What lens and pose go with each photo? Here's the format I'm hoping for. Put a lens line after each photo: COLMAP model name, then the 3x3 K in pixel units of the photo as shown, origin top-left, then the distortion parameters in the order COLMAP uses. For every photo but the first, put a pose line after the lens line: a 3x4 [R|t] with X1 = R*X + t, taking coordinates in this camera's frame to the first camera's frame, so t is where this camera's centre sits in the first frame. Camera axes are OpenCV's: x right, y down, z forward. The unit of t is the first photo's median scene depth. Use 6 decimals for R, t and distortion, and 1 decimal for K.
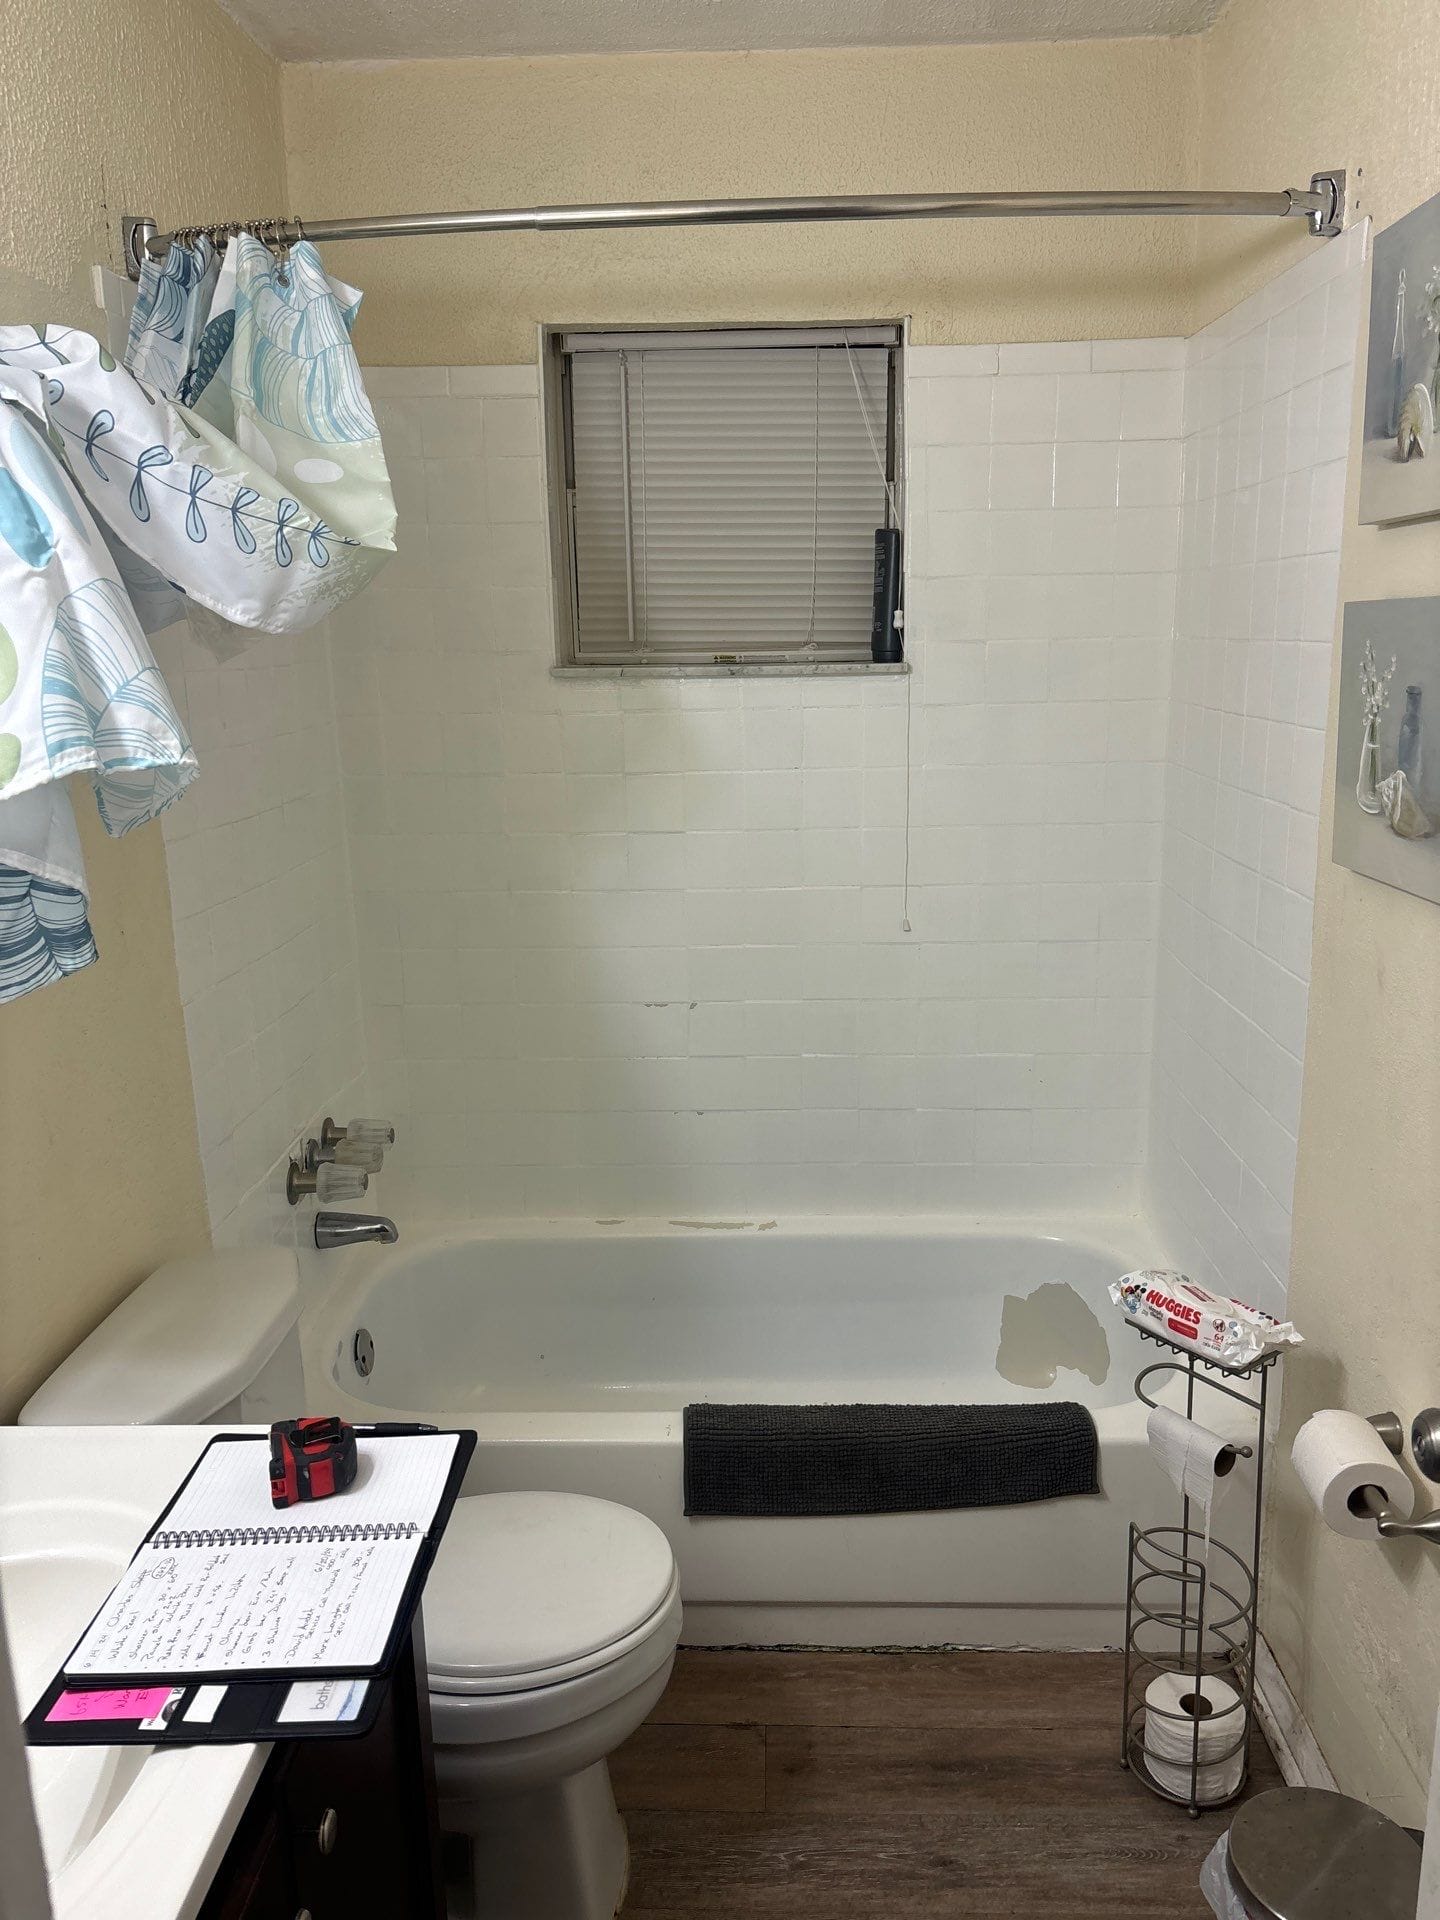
lens RADIAL K [[1482.8, 0, 728.5], [0, 1482.8, 979.4], [0, 0, 1]] dist [0.046225, -0.037979]
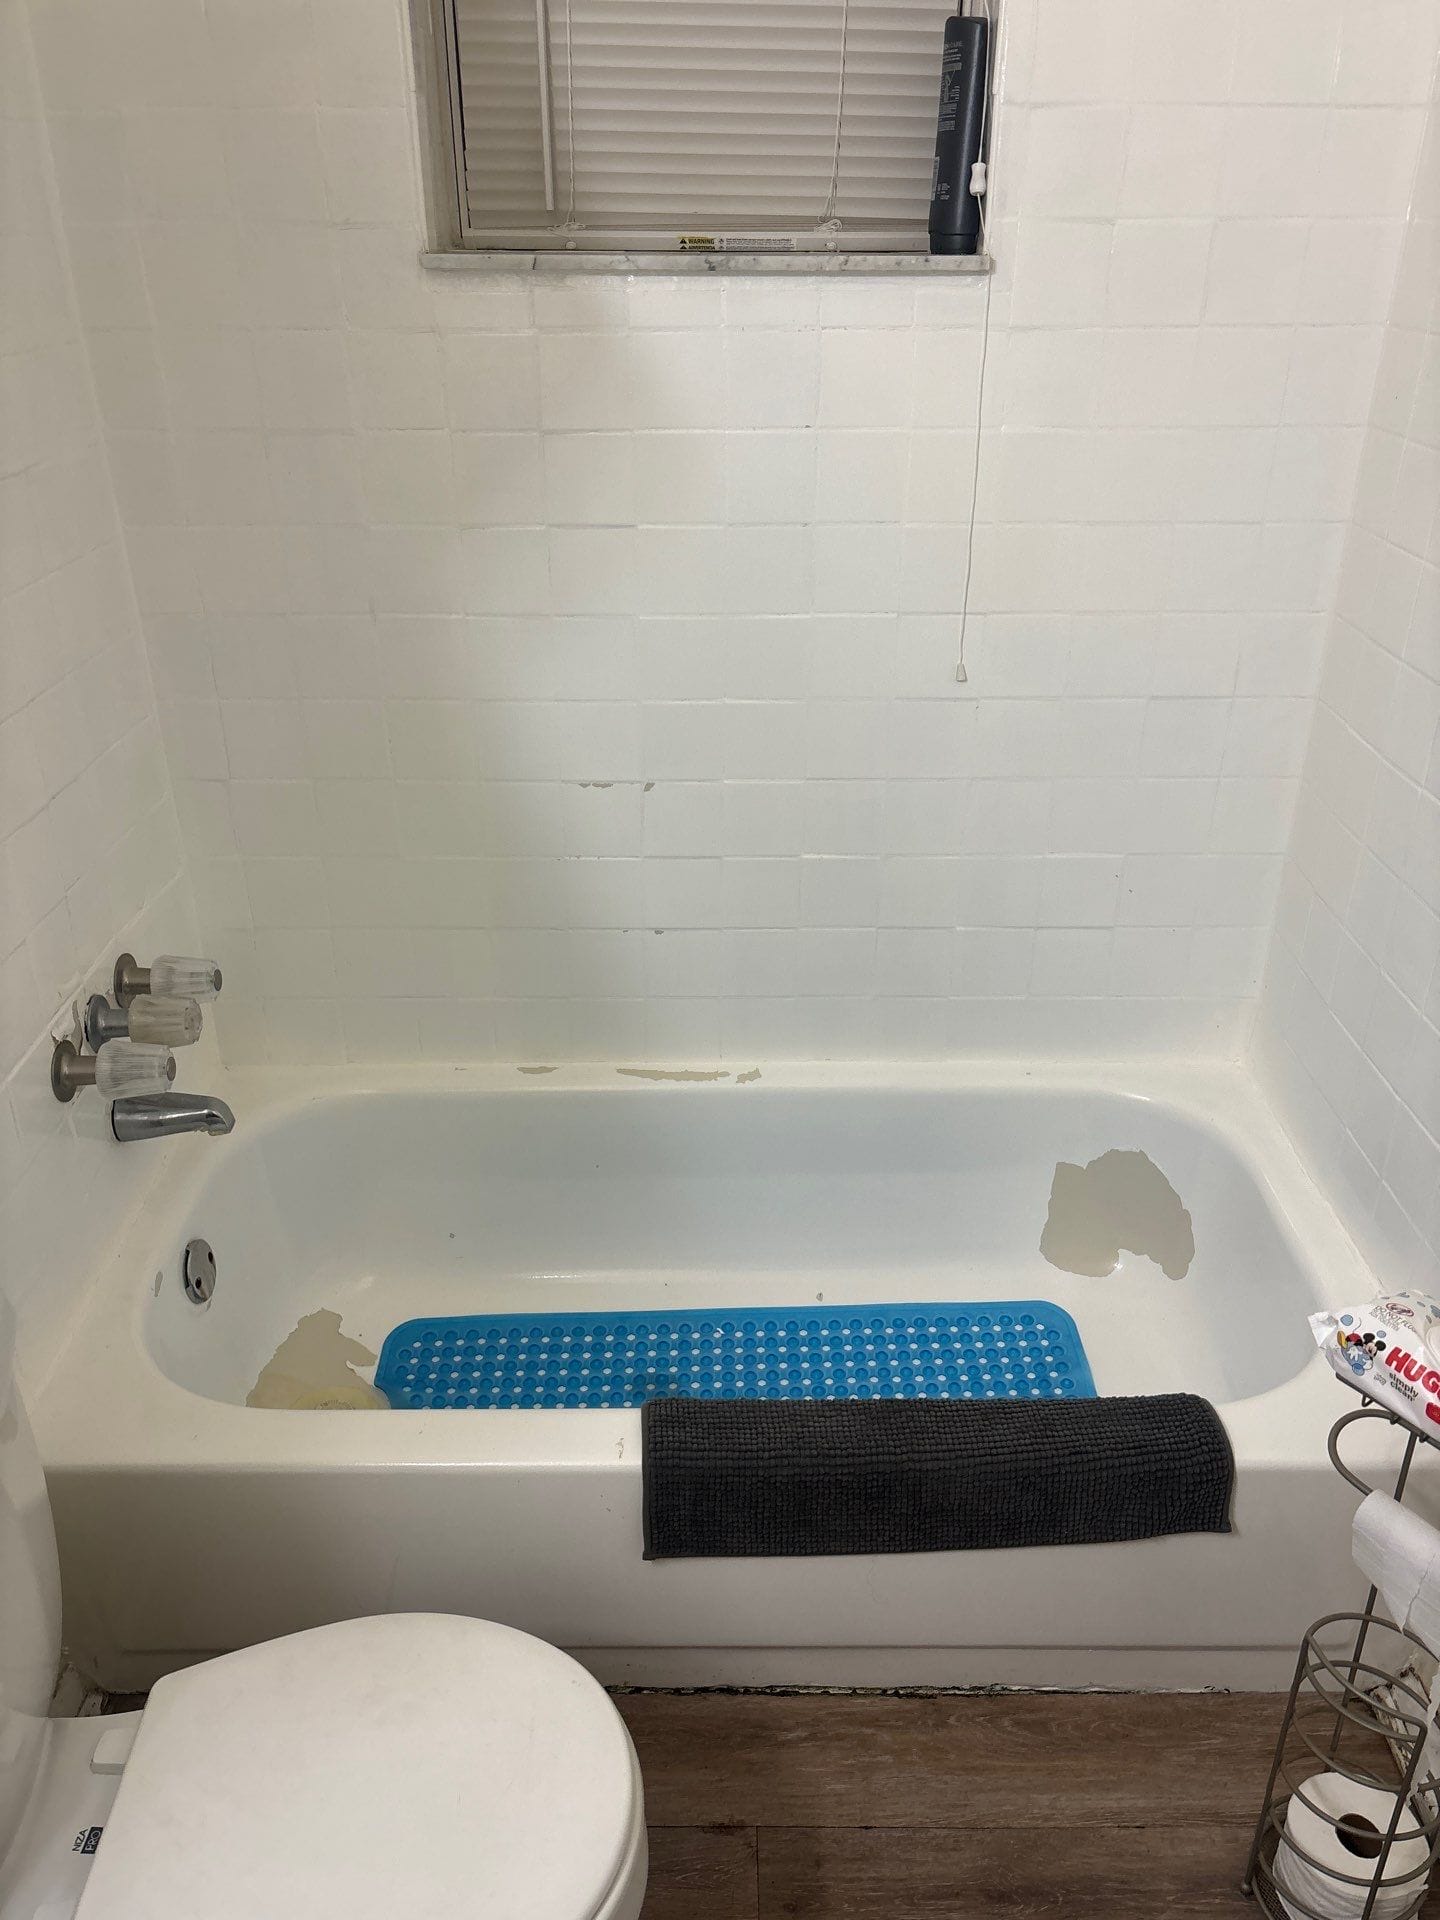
lens RADIAL K [[1430.2, 0, 720.0], [0, 1430.2, 960.0], [0, 0, 1]] dist [0.009144, -0.000306]
pose [[0.999273, 0.000813, 0.038107, -0.017263], [-0.009884, 0.971098, 0.238474, -0.069196], [-0.036811, -0.238678, 0.970401, 0.356591]]
